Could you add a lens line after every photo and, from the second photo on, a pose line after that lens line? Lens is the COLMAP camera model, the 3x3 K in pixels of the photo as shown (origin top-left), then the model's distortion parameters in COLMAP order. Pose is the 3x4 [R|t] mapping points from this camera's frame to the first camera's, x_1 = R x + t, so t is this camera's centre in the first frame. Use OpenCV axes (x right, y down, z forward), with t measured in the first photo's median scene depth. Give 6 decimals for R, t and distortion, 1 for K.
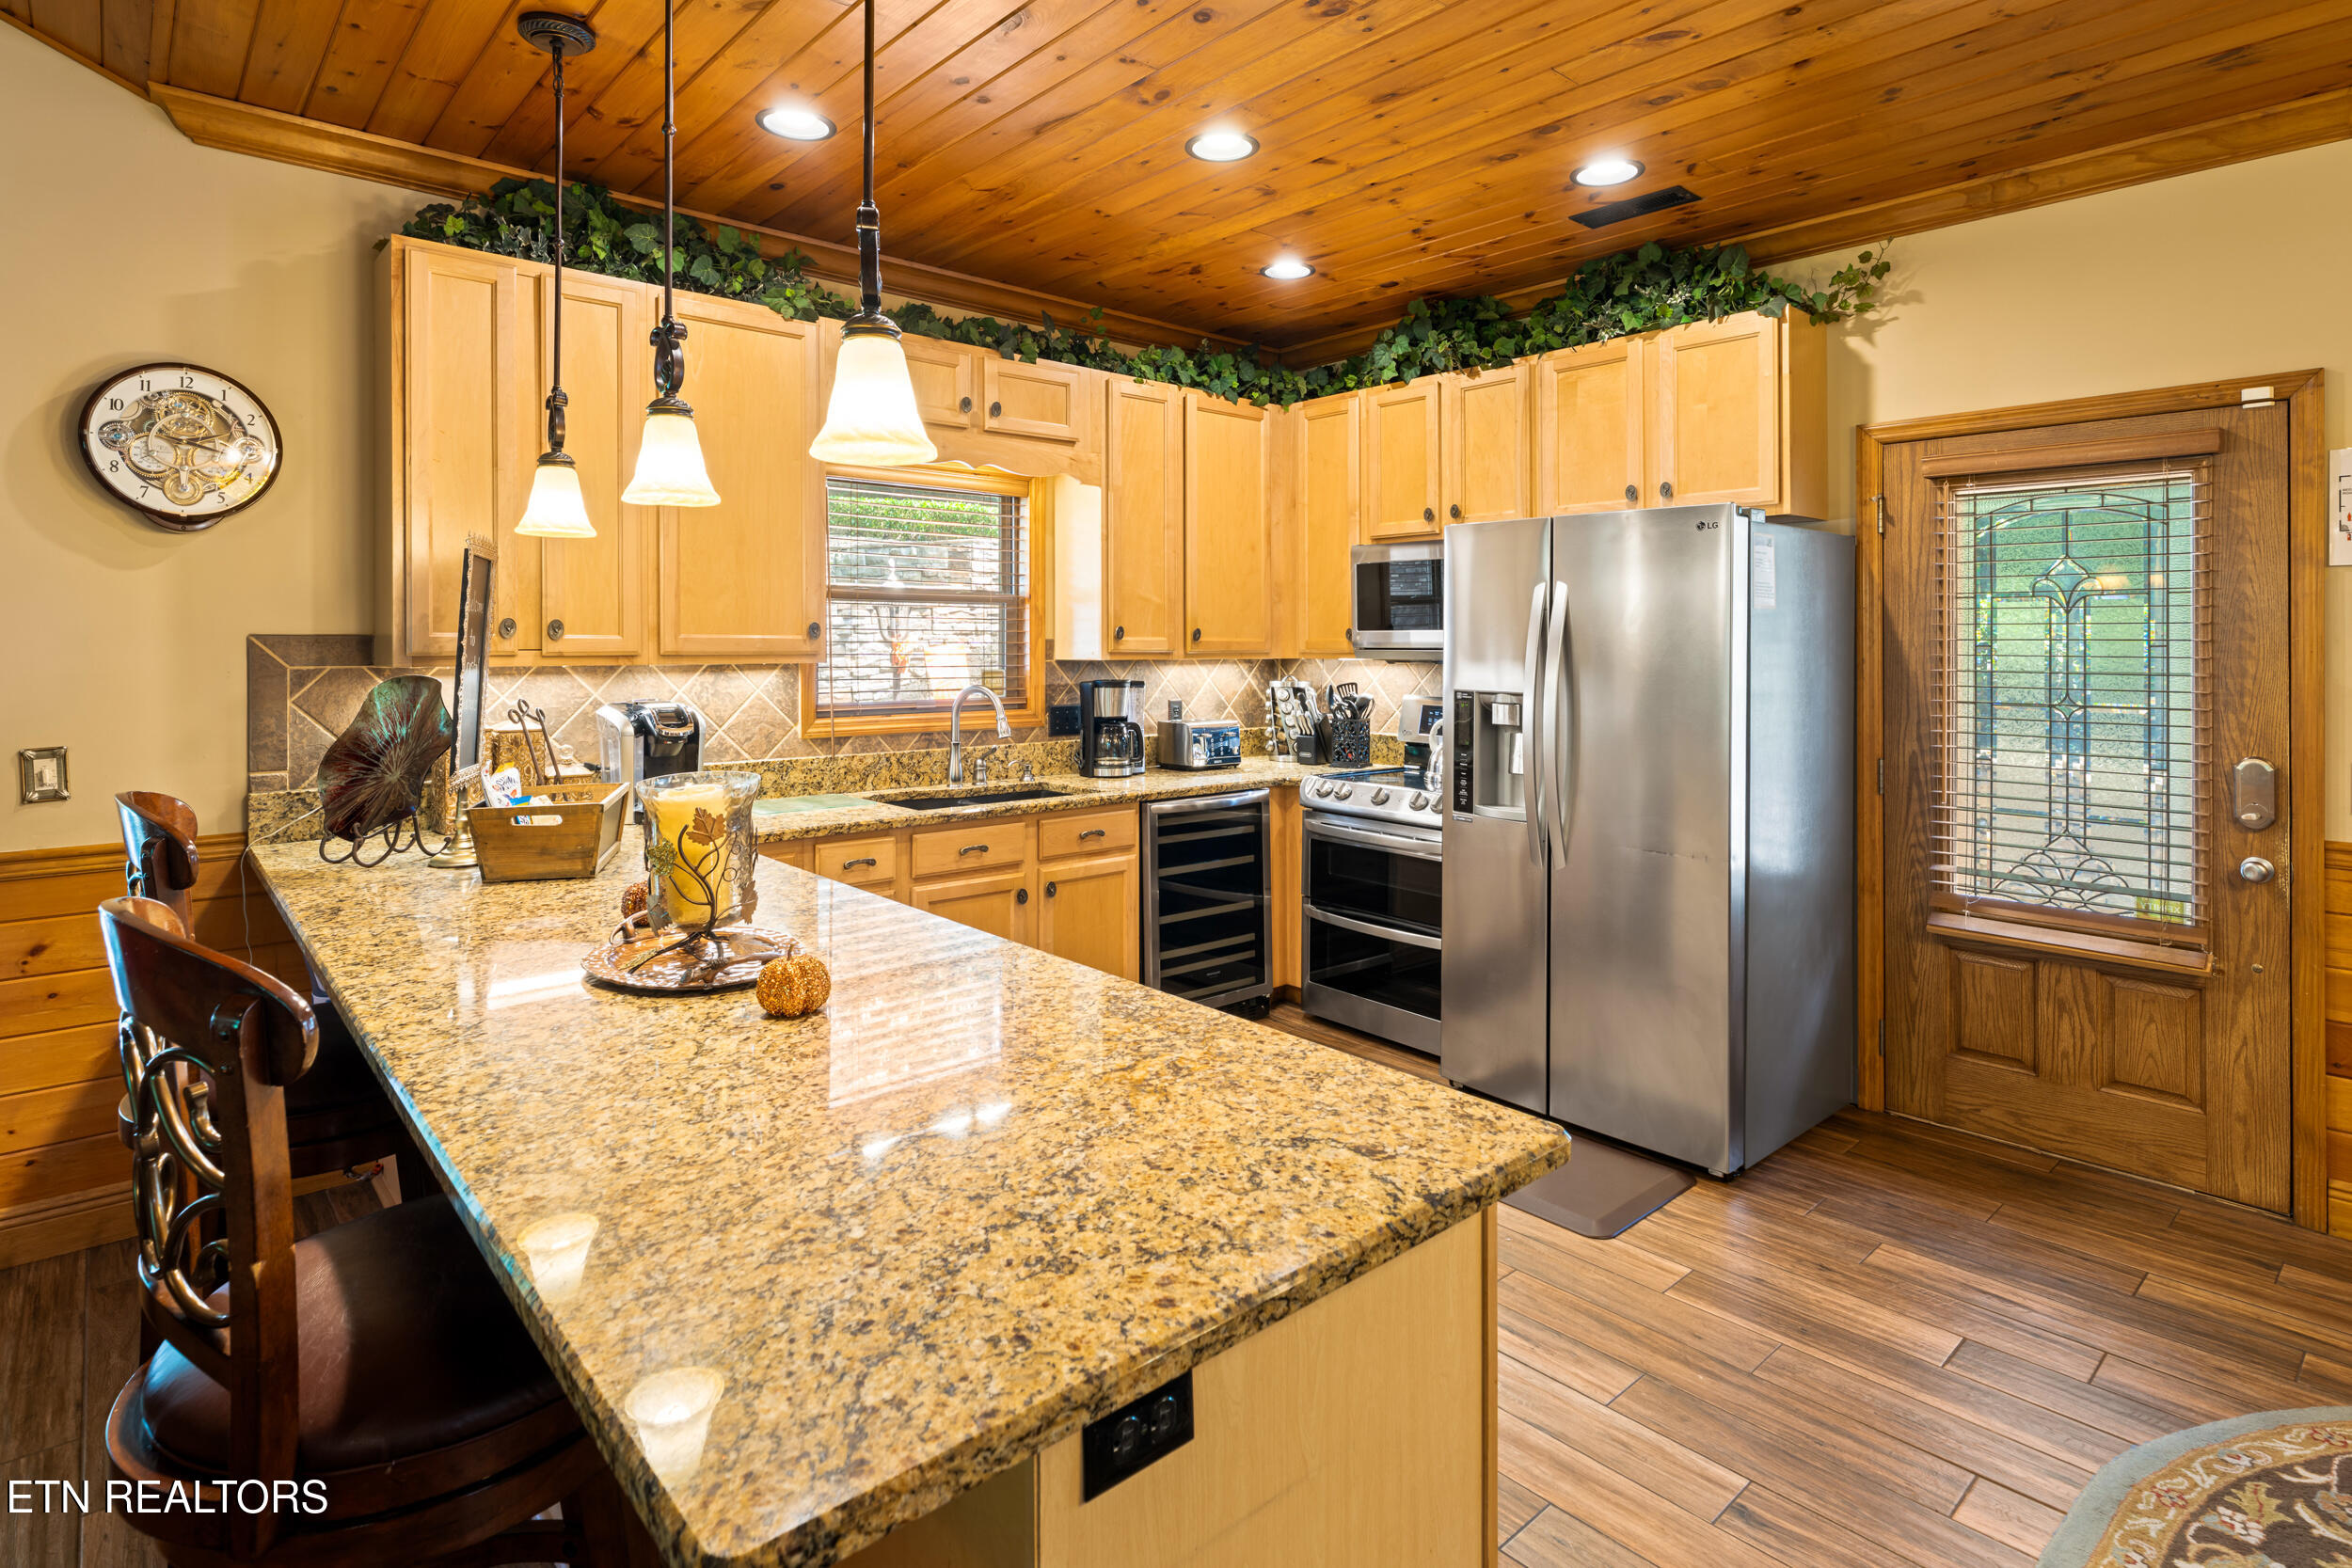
lens RADIAL K [[1220.6, 0, 1152.5], [0, 1220.6, 647.8], [0, 0, 1]] dist [0.006399, -0.001617]
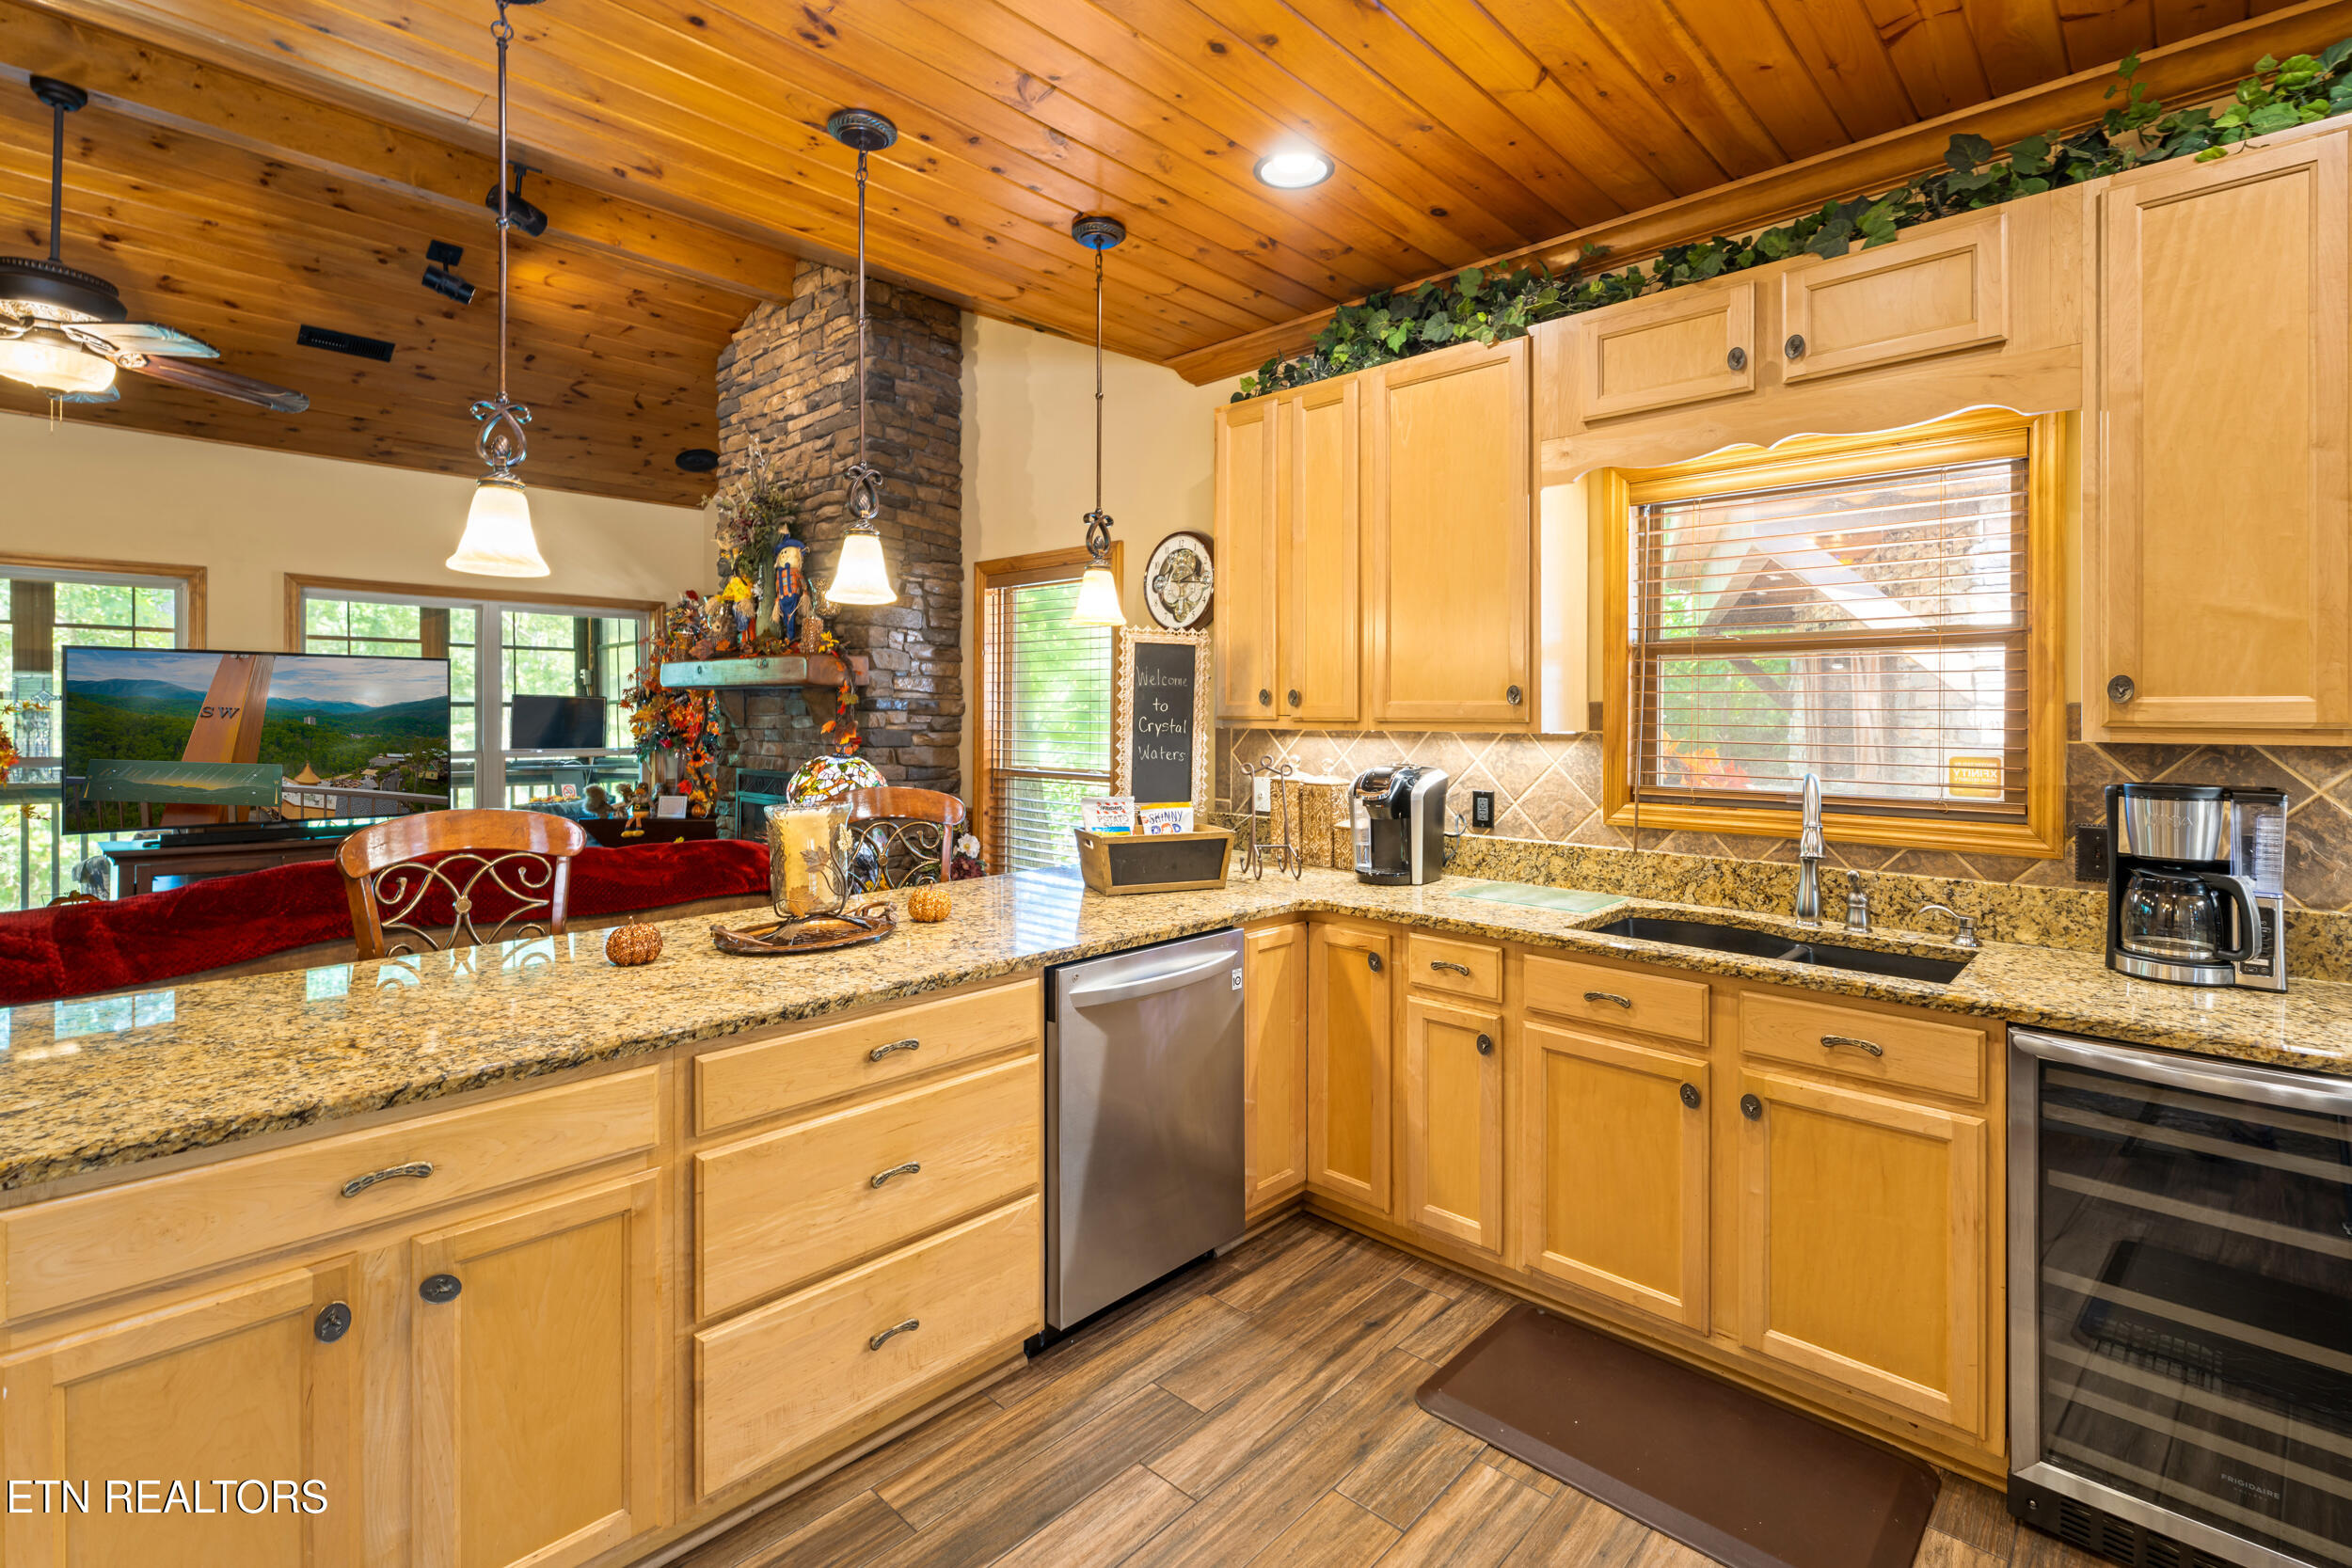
lens RADIAL K [[1084.7, 0, 1147.5], [0, 1084.7, 716.4], [0, 0, 1]] dist [0.000837, -0.000987]
pose [[0.064414, 0.002241, -0.997921, 0.406743], [-0.007533, 0.999970, 0.001759, 0.001457], [0.997895, 0.007404, 0.064429, 0.599601]]
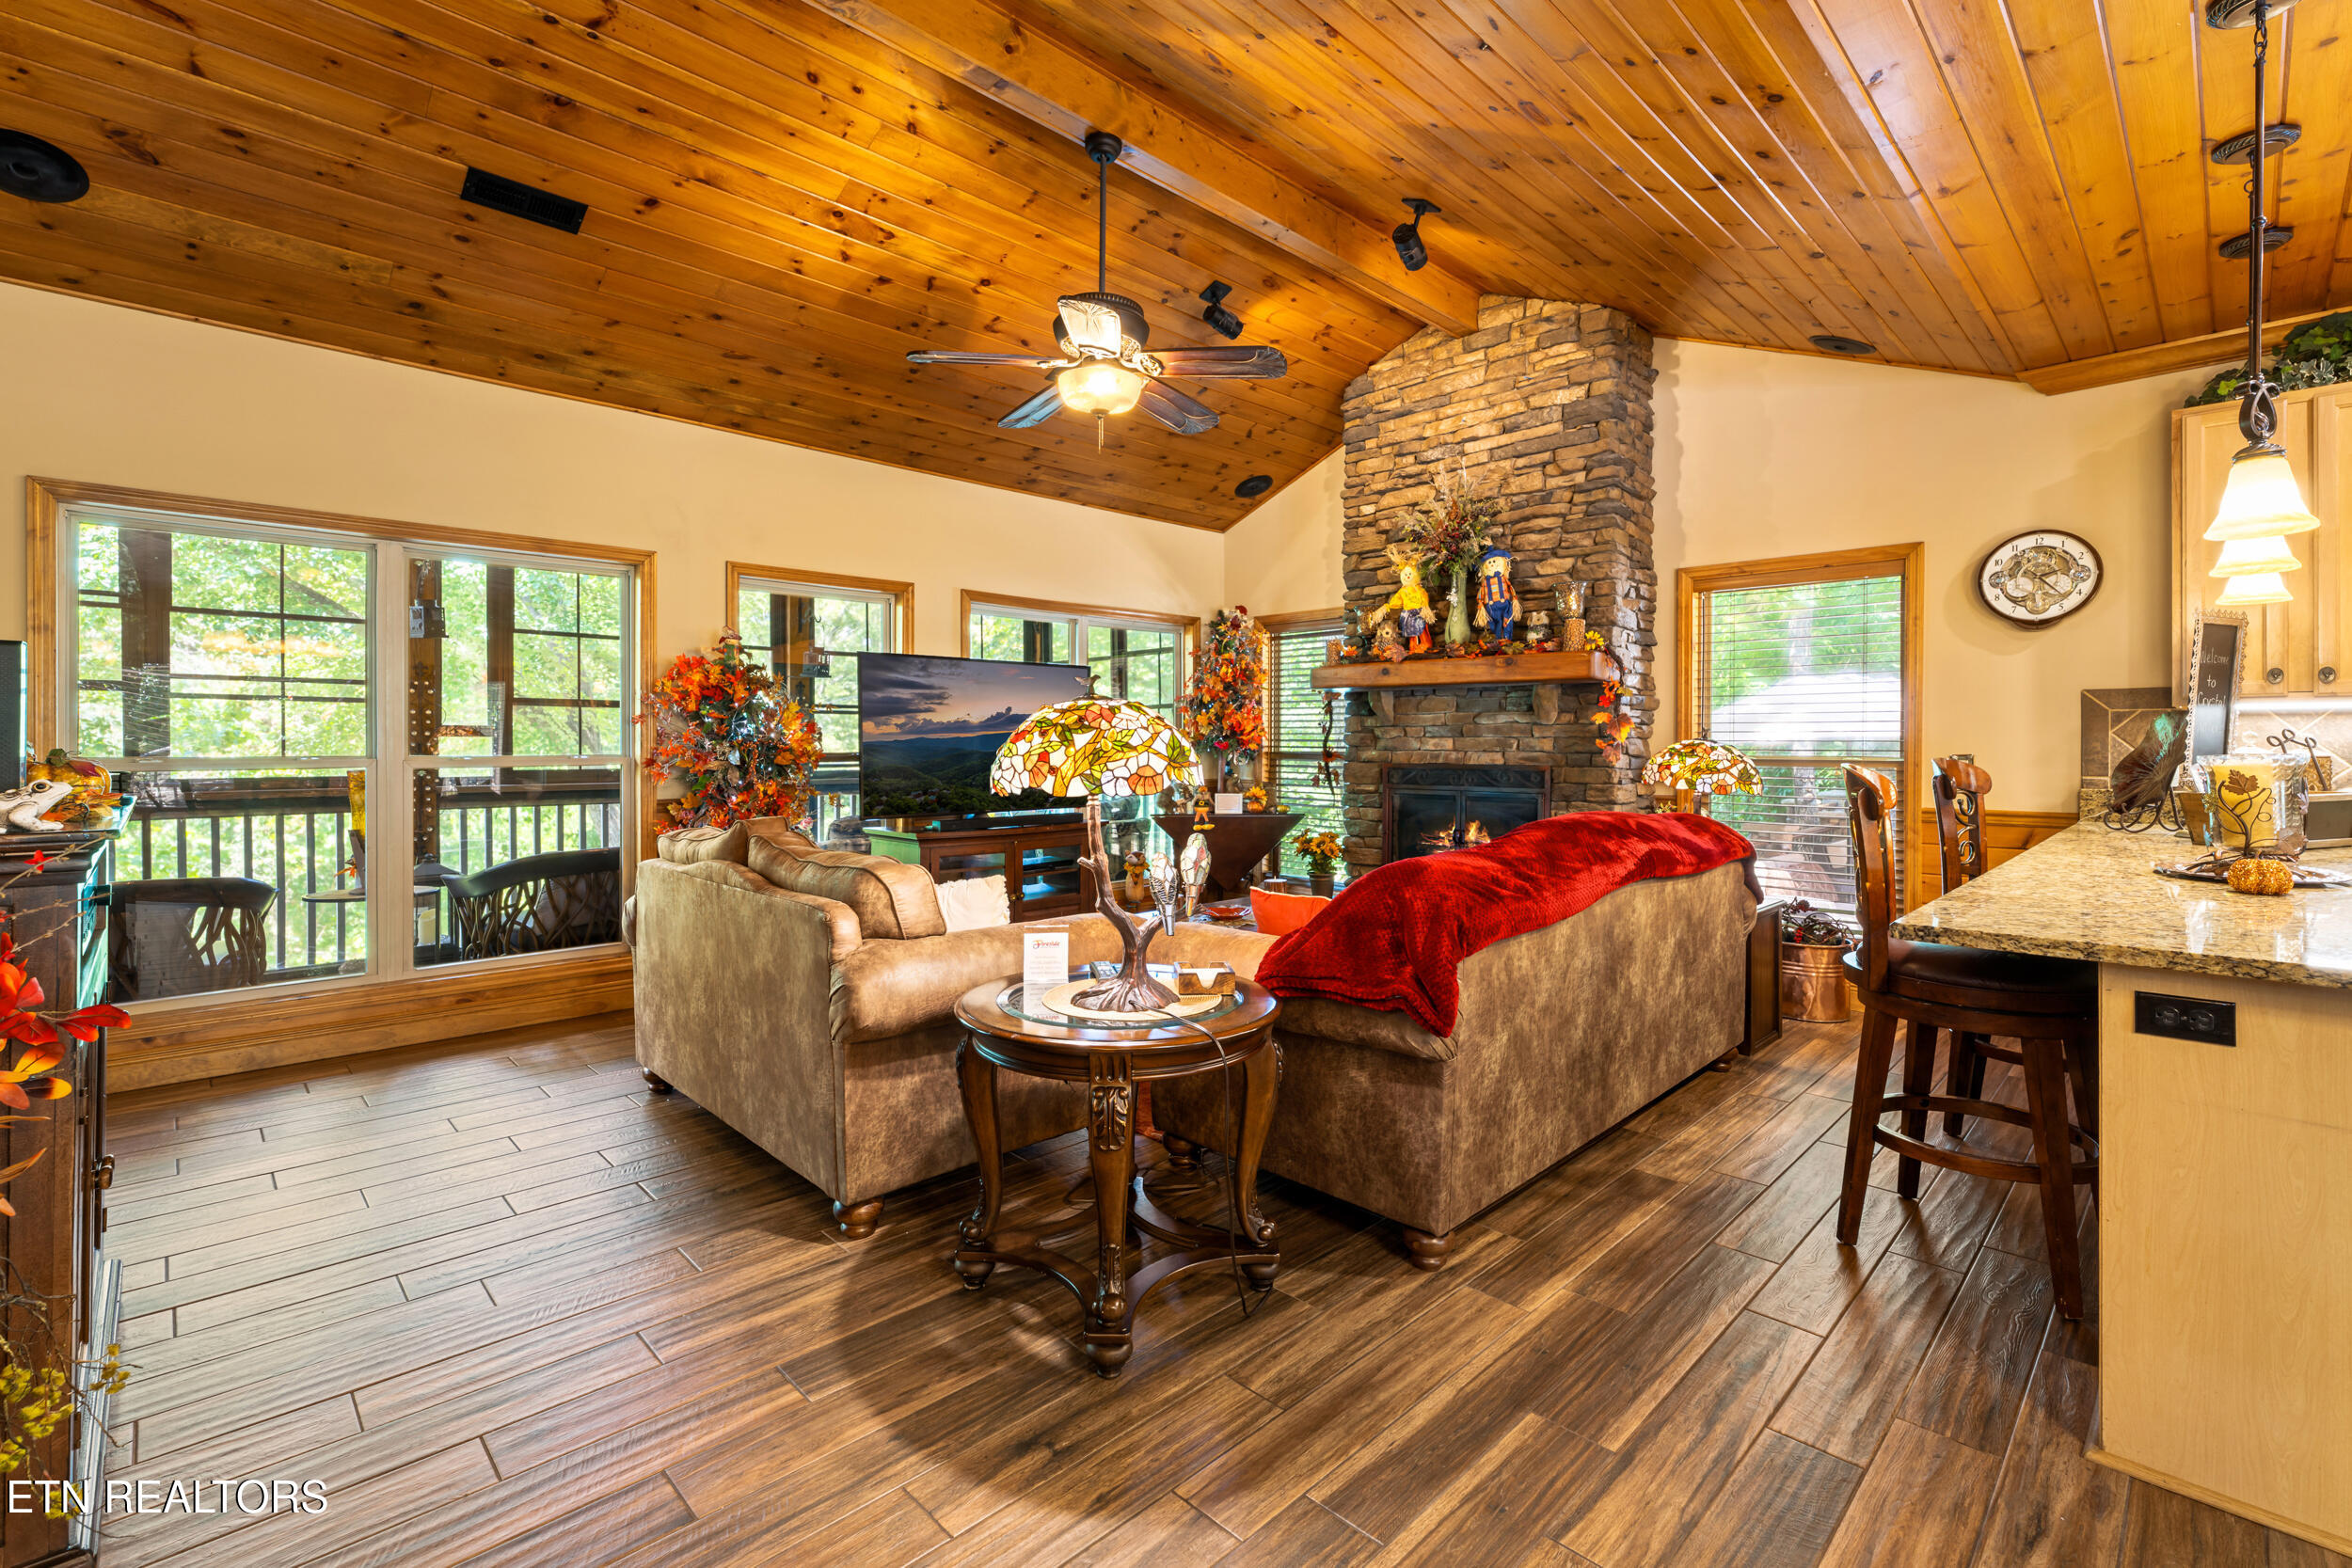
lens RADIAL K [[973.0, 0, 1200.2], [0, 973.0, 743.9], [0, 0, 1]] dist [0.003383, -0.000891]
pose [[0.063014, 0.005971, -0.997995, 0.333199], [-0.001604, 0.999981, 0.005882, 0.039266], [0.998011, 0.001231, 0.063023, -0.165399]]
